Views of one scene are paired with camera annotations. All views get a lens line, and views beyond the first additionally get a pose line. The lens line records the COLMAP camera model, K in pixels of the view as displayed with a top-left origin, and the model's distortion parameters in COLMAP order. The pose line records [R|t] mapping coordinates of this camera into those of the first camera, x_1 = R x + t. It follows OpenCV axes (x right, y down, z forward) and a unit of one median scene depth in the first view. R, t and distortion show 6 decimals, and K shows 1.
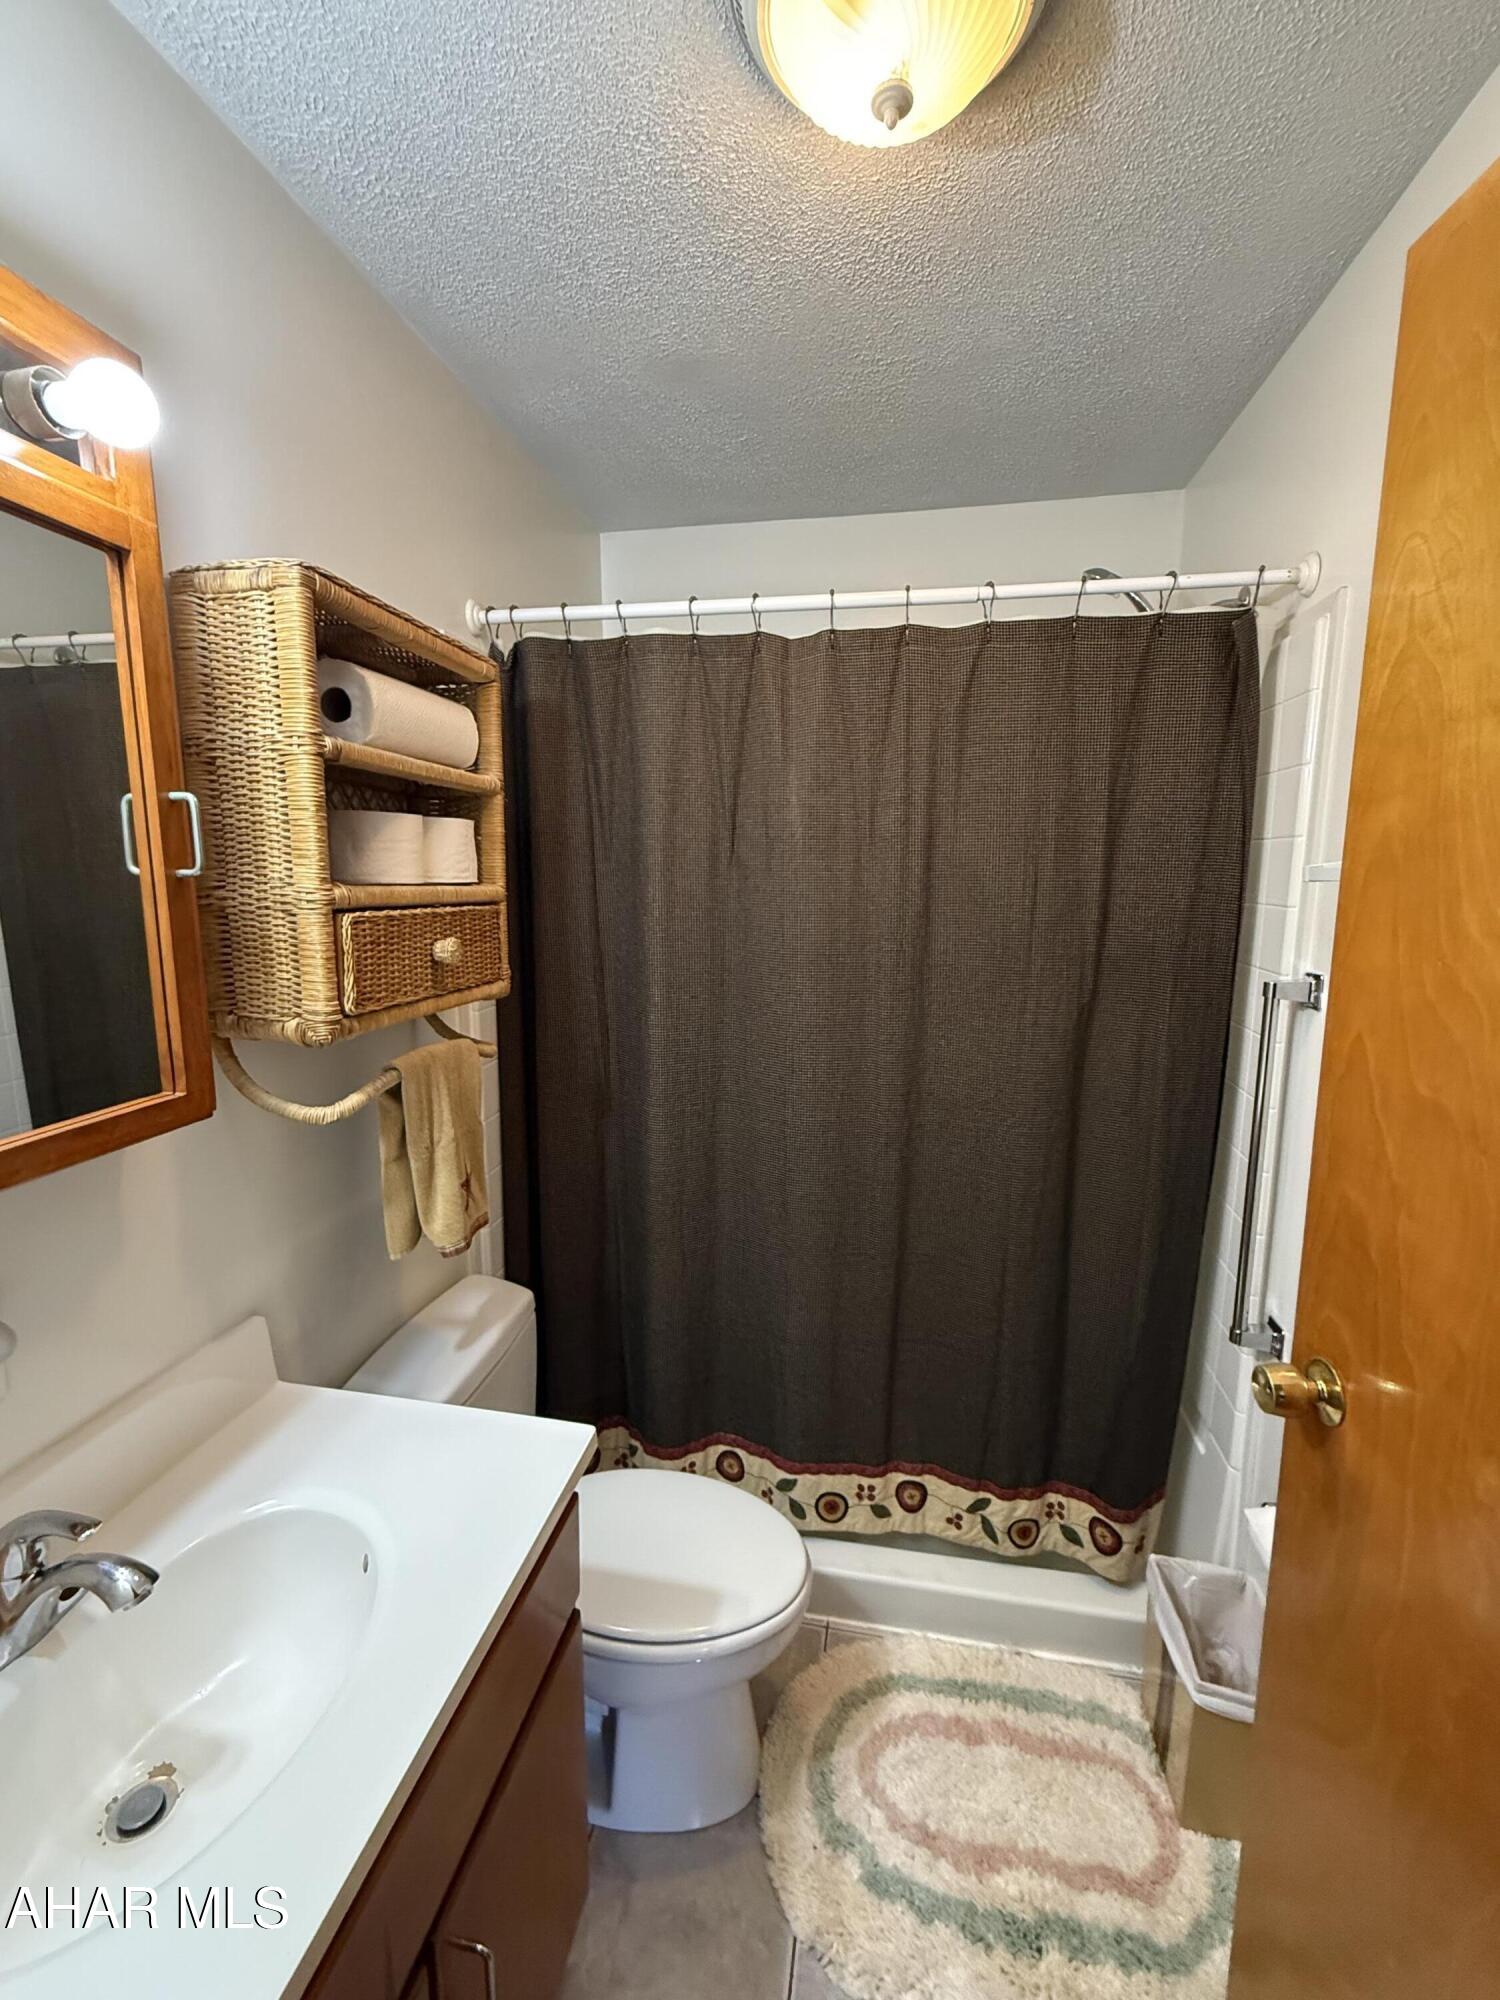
lens RADIAL K [[831.3, 0, 755.1], [0, 831.3, 999.9], [0, 0, 1]] dist [0.003080, -0.001759]
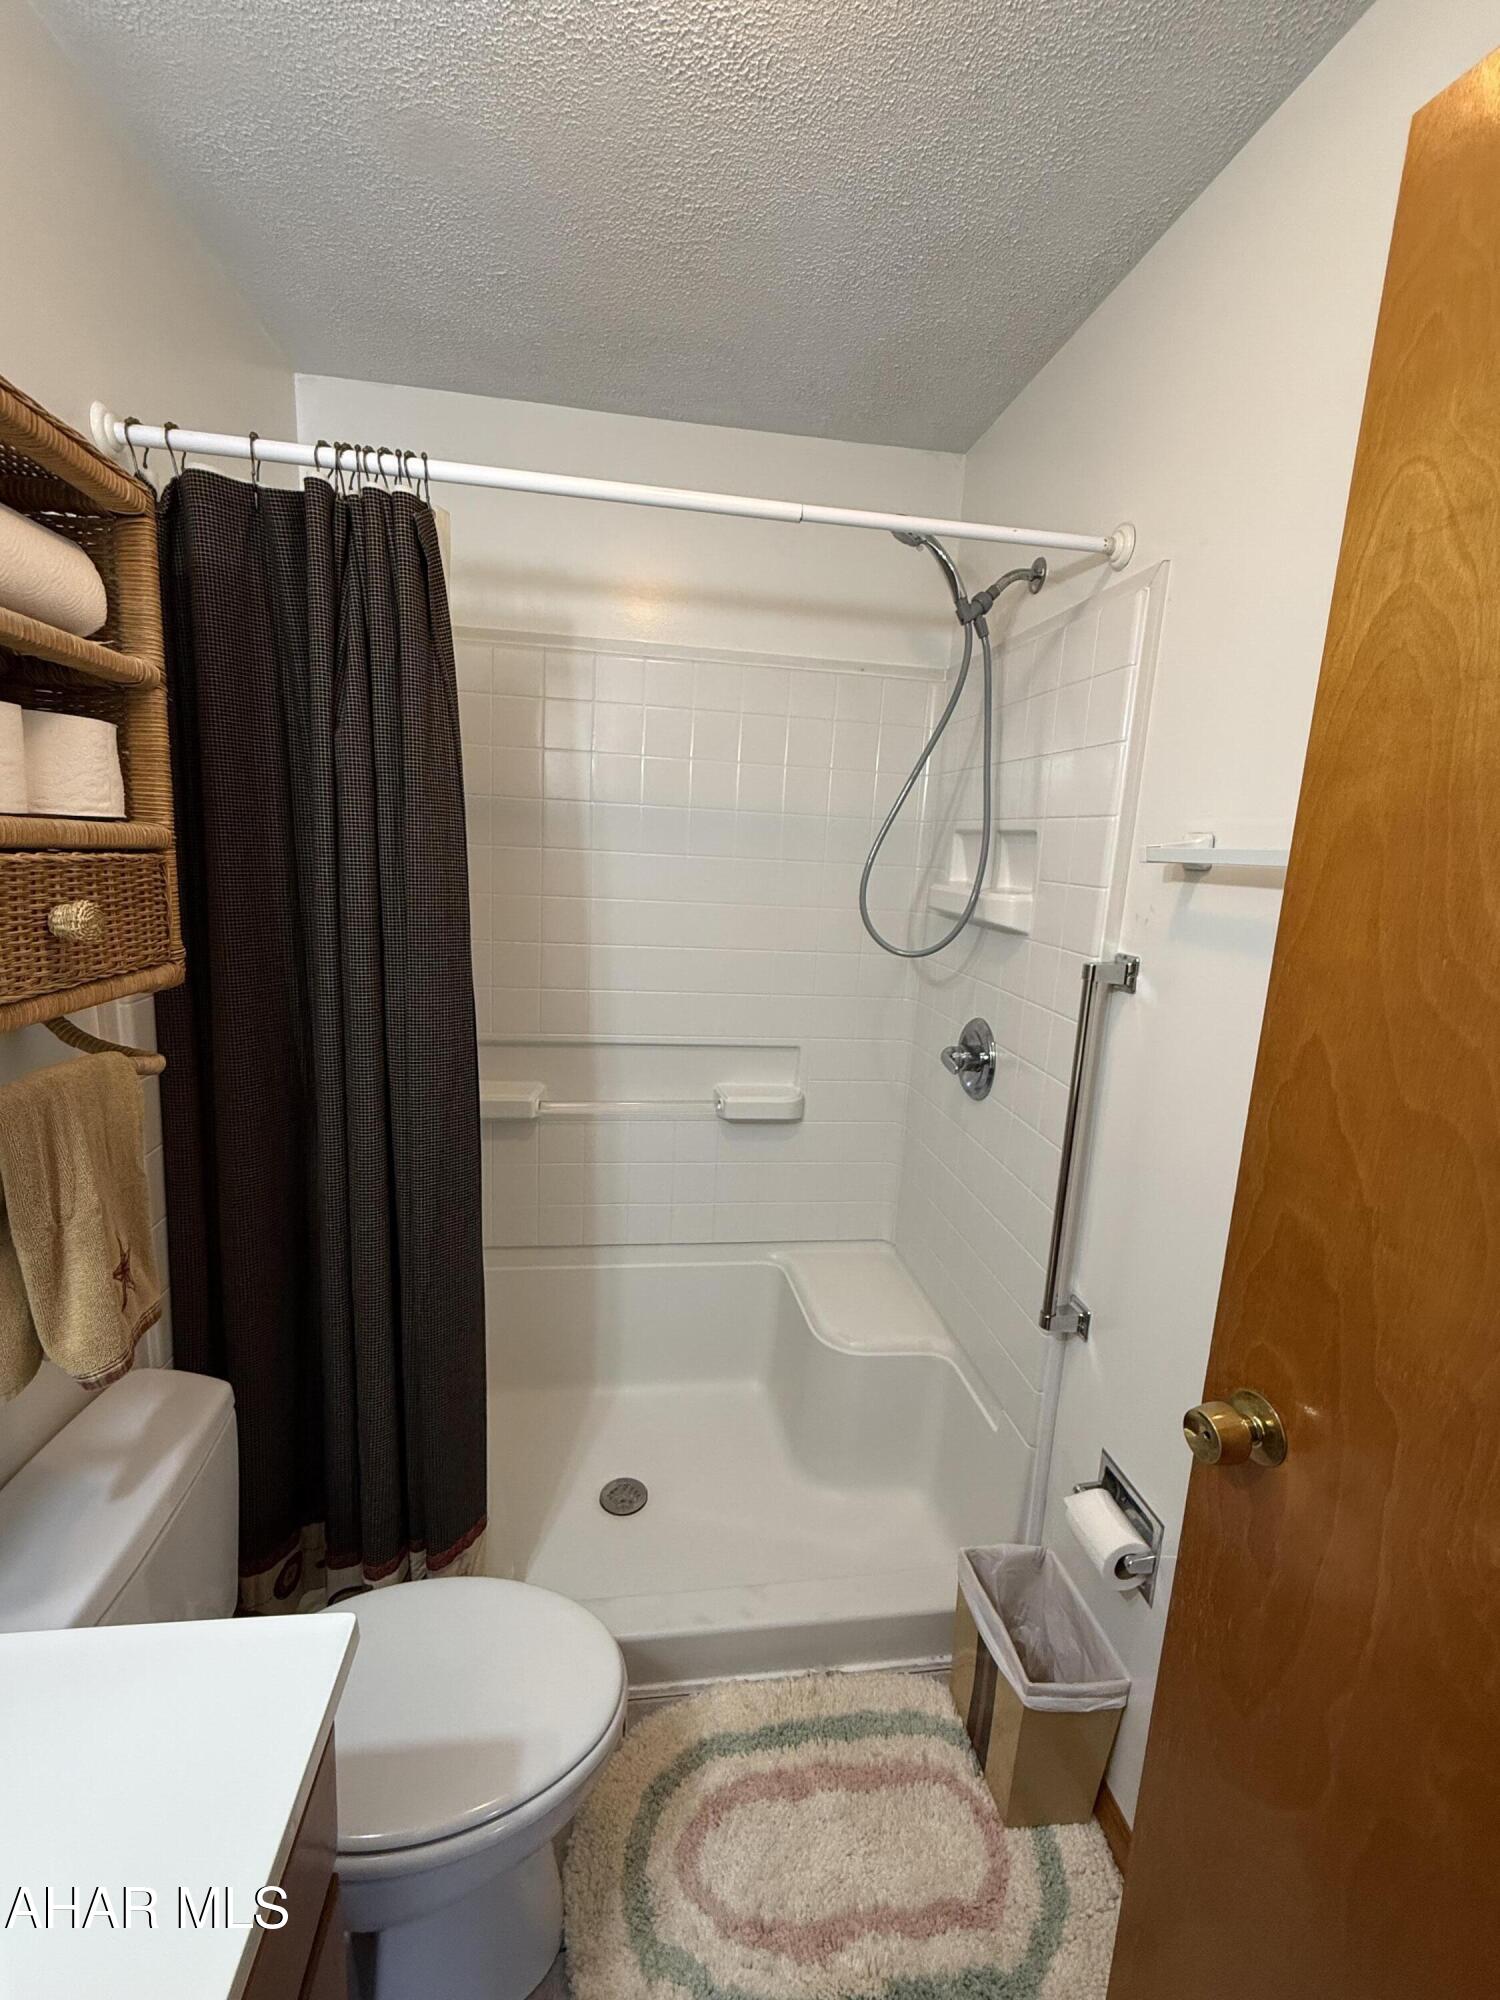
lens RADIAL K [[831.3, 0, 741.8], [0, 831.3, 1000.8], [0, 0, 1]] dist [0.003080, -0.001759]
pose [[0.948912, -0.015309, 0.315169, -0.076846], [0.002359, 0.999139, 0.041428, -0.020563], [-0.315532, -0.038568, 0.948131, 0.202287]]
